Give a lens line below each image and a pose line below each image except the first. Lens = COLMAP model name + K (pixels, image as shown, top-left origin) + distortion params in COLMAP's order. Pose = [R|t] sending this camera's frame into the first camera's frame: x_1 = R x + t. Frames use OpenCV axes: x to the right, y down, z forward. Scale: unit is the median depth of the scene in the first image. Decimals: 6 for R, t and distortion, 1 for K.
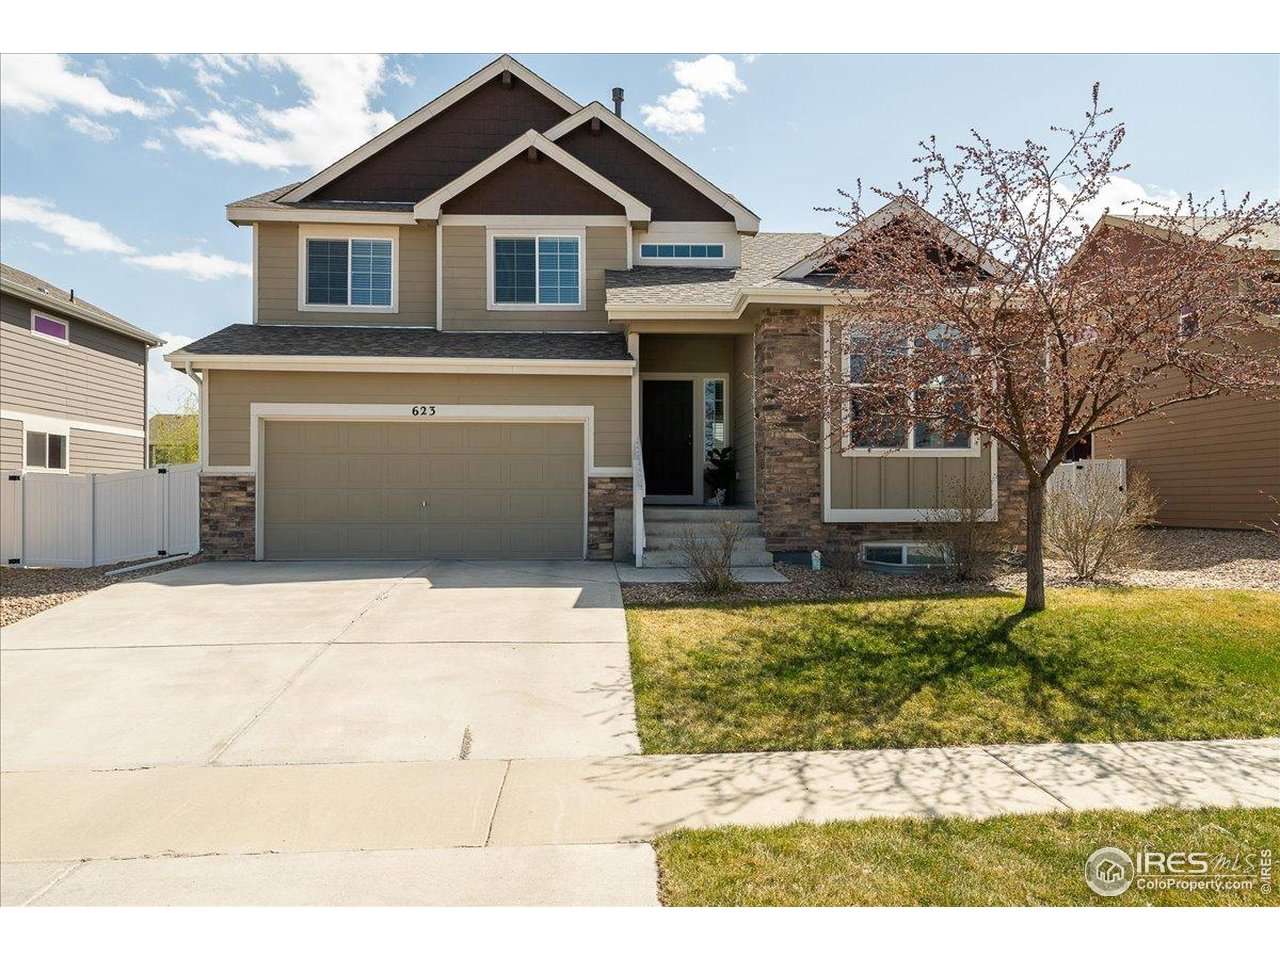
lens RADIAL K [[822.3, 0, 648.2], [0, 822.3, 534.4], [0, 0, 1]] dist [0.004282, 0.002908]
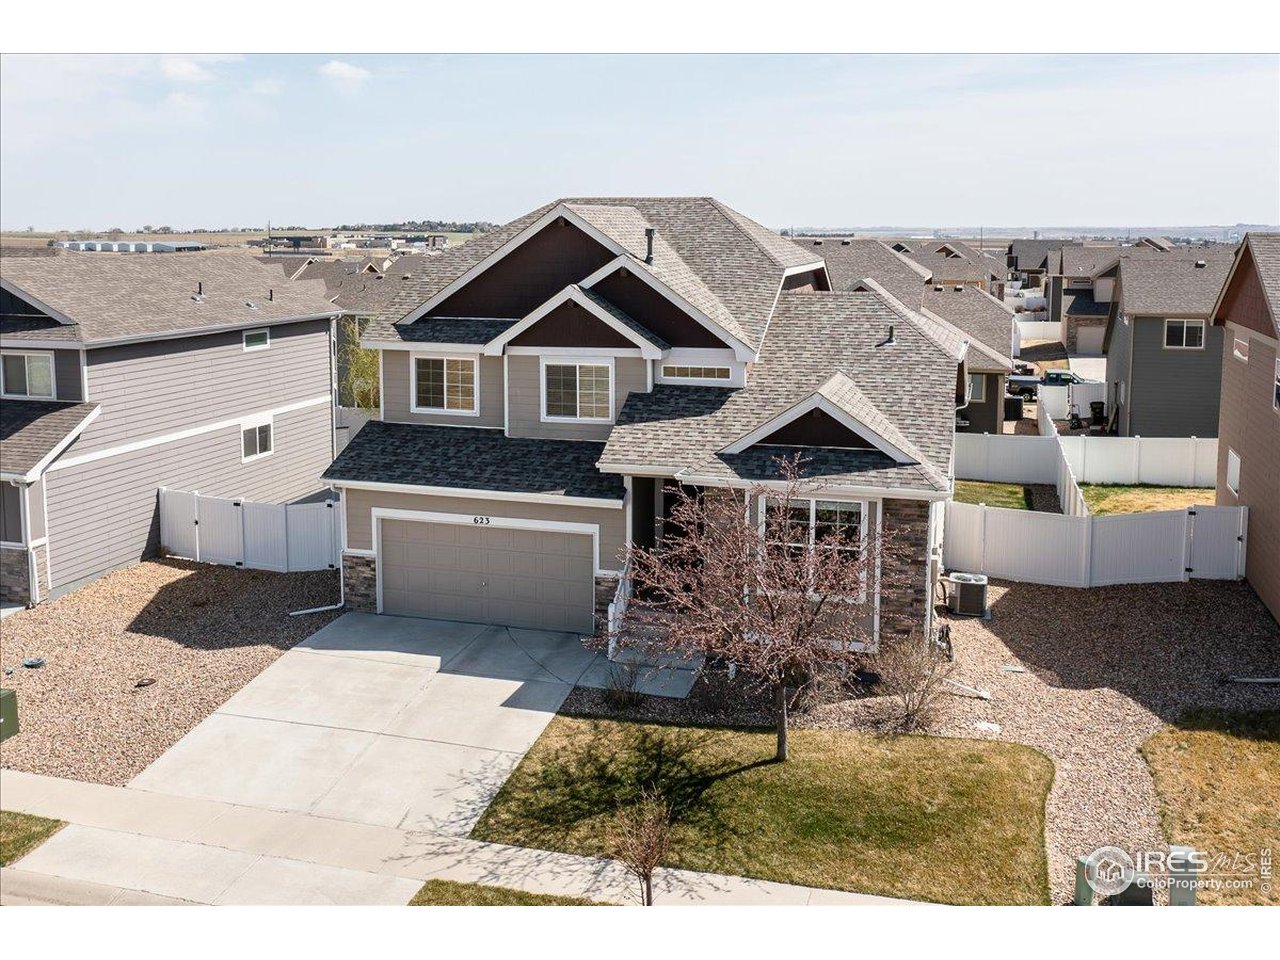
lens RADIAL K [[1276.7, 0, 640.0], [0, 1276.7, 480.0], [0, 0, 1]] dist [-0.005684, -0.007110]
pose [[0.938215, 0.070434, -0.338809, 0.683309], [-0.012641, 0.985389, 0.169847, -0.573903], [0.345822, -0.155070, 0.925397, -0.858842]]
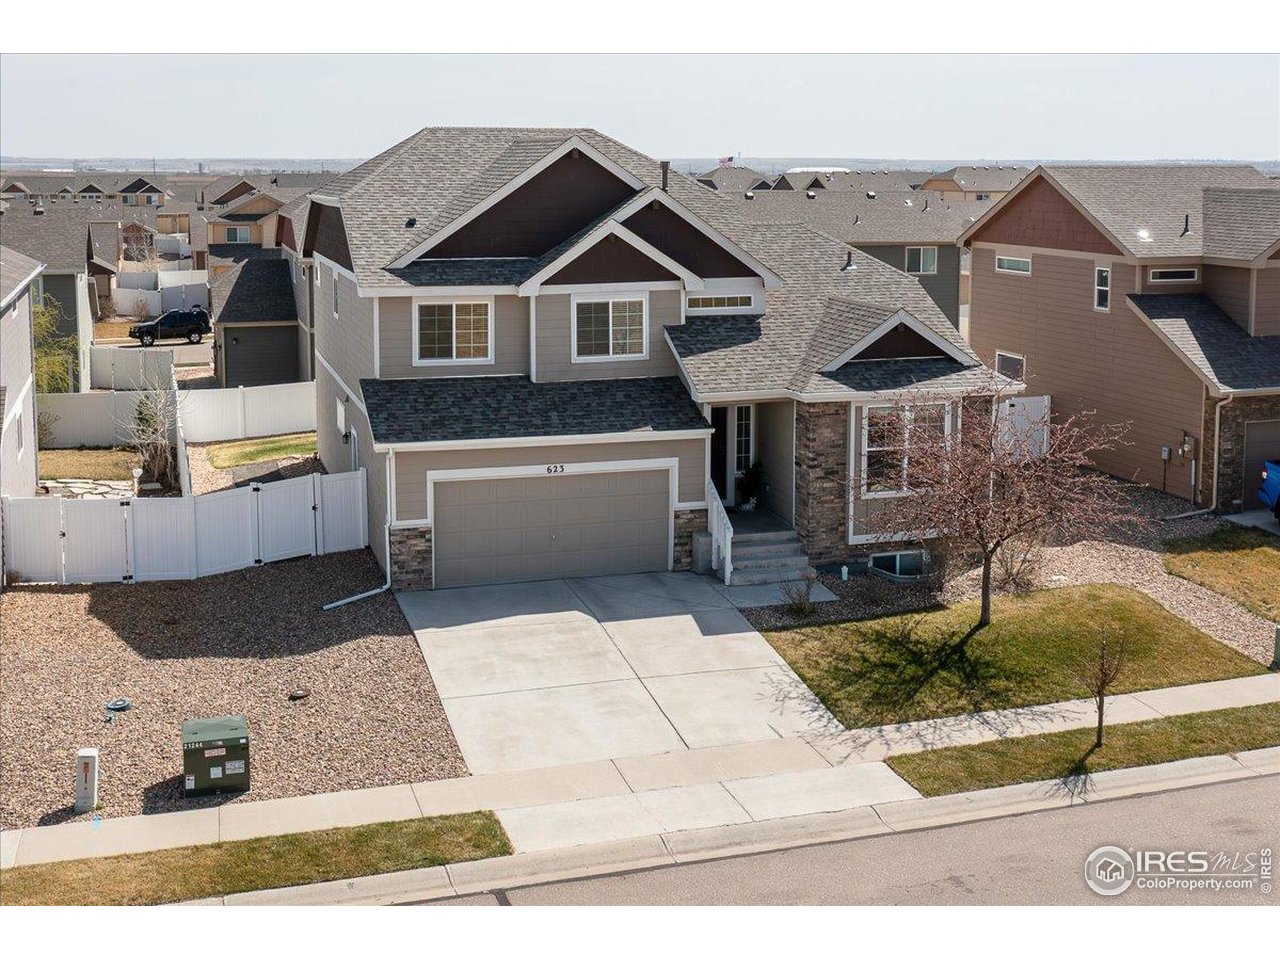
lens RADIAL K [[1564.8, 0, 640.0], [0, 1564.8, 480.0], [0, 0, 1]] dist [0.011823, 0.009944]
pose [[0.967730, -0.045614, 0.247825, -0.748194], [0.002054, 0.984875, 0.173256, -0.554333], [-0.251980, -0.167156, 0.953187, -1.380661]]
